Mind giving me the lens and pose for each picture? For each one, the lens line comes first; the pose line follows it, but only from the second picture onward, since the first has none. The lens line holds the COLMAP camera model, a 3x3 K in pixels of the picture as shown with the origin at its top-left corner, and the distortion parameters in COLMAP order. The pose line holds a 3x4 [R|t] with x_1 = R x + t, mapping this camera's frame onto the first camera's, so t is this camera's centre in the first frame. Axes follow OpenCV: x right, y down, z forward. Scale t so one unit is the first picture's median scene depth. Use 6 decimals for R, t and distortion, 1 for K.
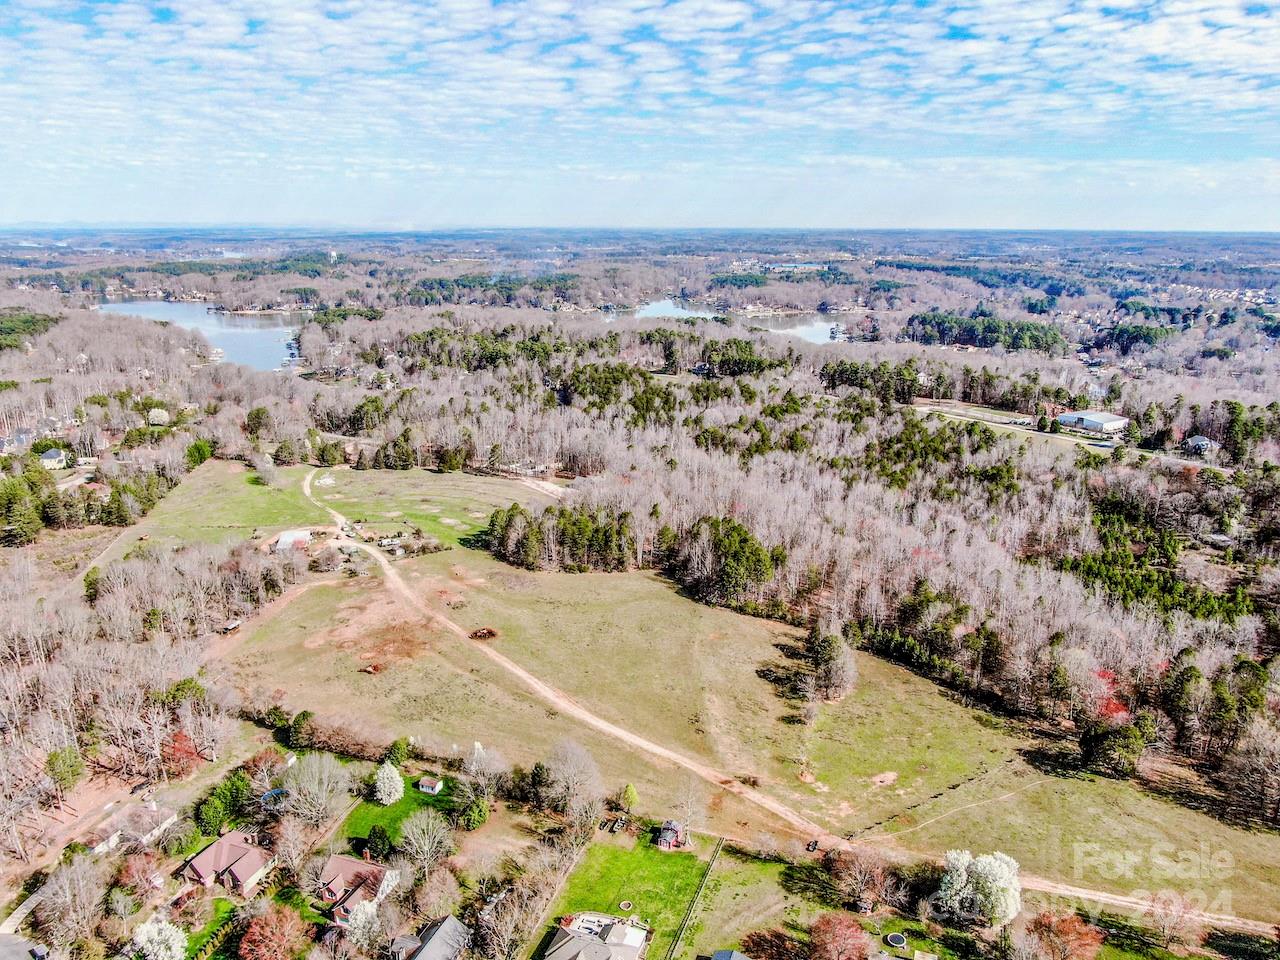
lens RADIAL K [[936.2, 0, 640.0], [0, 936.2, 480.0], [0, 0, 1]] dist [-0.018398, 0.008690]
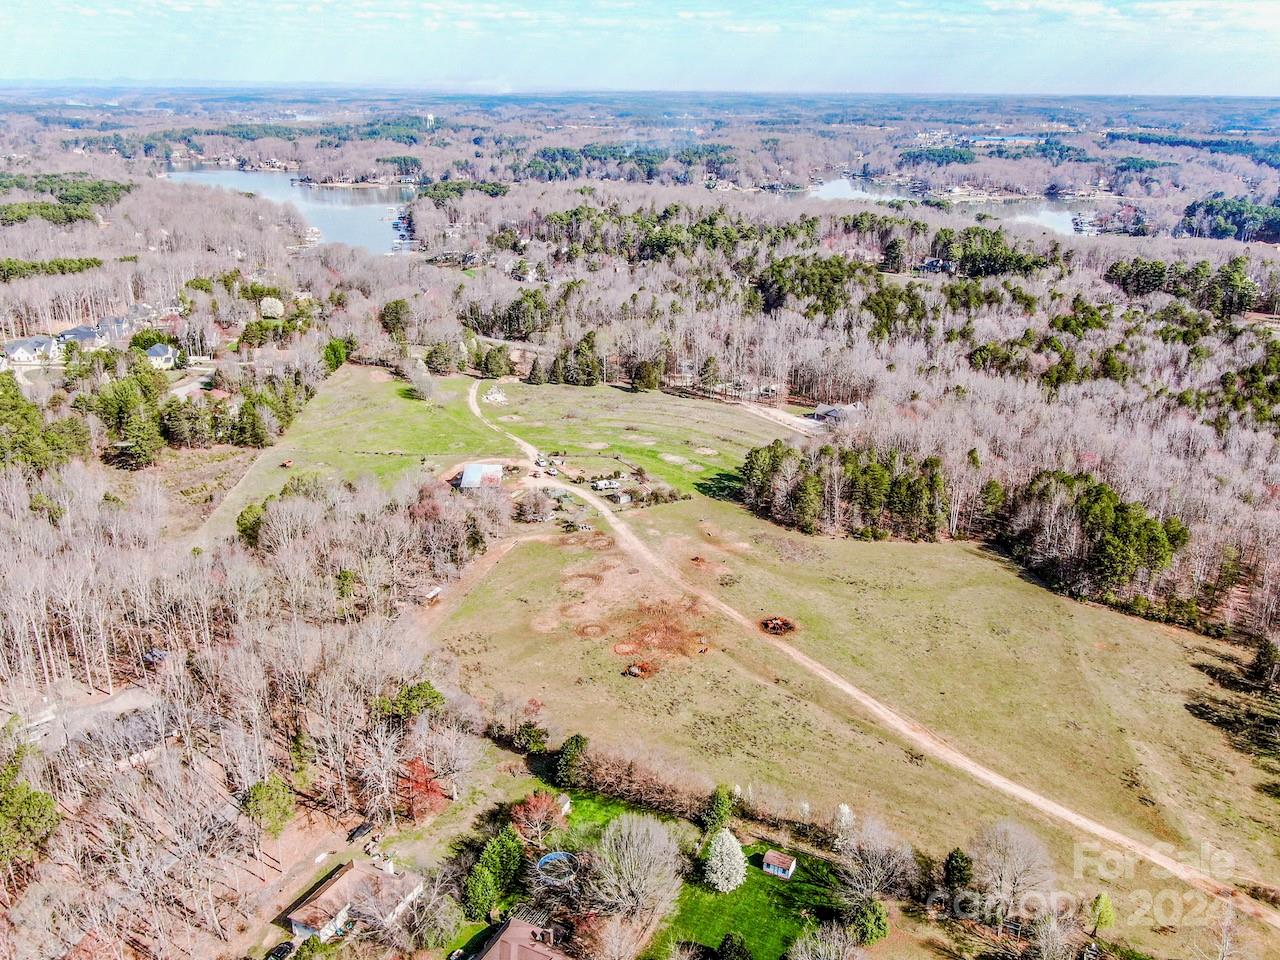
lens RADIAL K [[1111.8, 0, 640.0], [0, 1111.8, 480.0], [0, 0, 1]] dist [-0.004748, 0.006886]
pose [[0.993150, 0.045529, -0.107613, -0.112010], [-0.037650, 0.996537, 0.074145, -0.003406], [0.110616, -0.069585, 0.991424, 0.092606]]
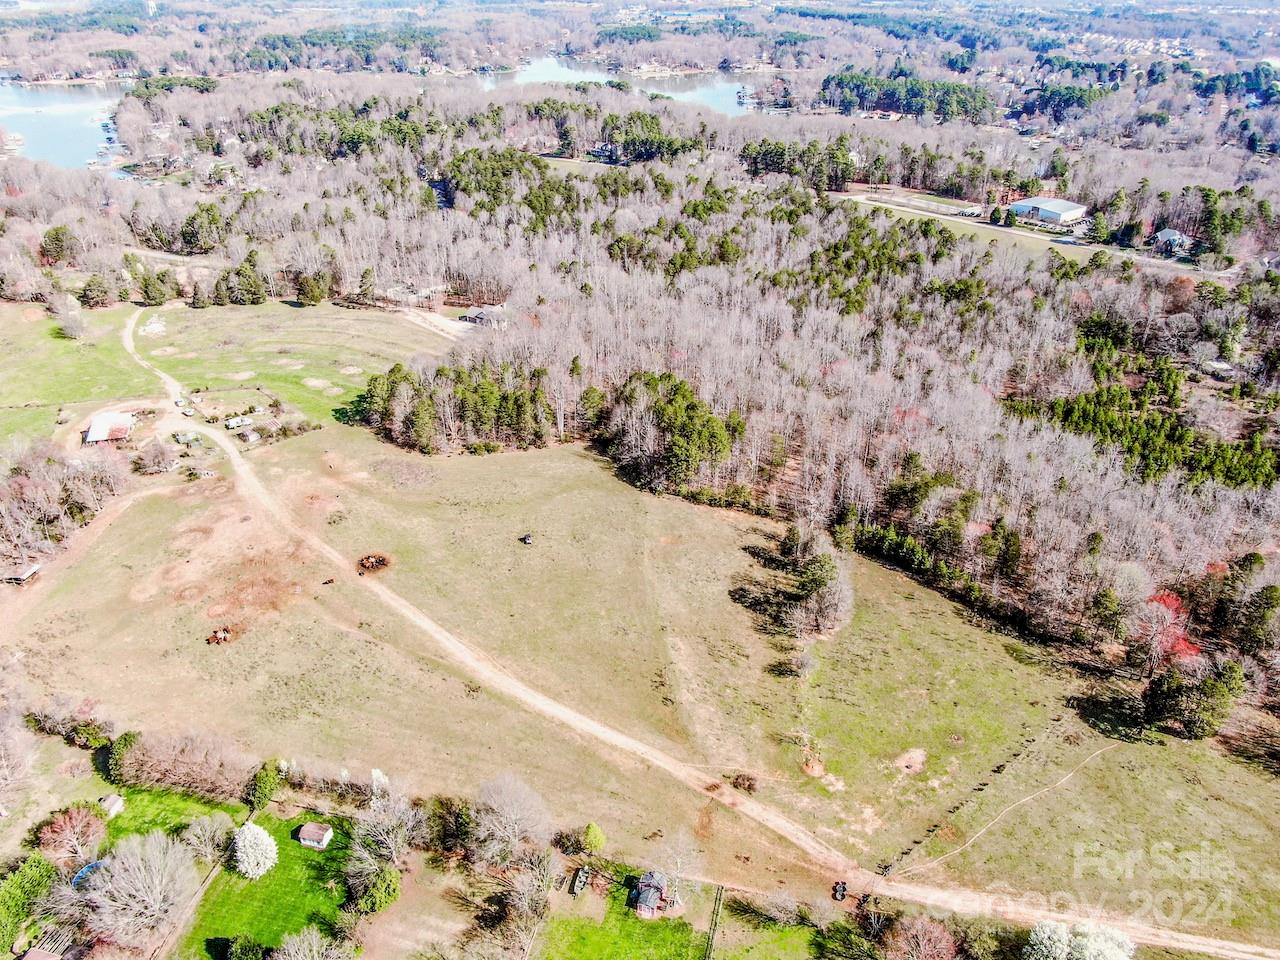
lens RADIAL K [[936.2, 0, 640.0], [0, 936.2, 480.0], [0, 0, 1]] dist [-0.018398, 0.008690]
pose [[0.992579, -0.060296, 0.105599, -0.015157], [0.033425, 0.970242, 0.239821, -0.048400], [-0.116917, -0.234511, 0.965057, 0.149338]]
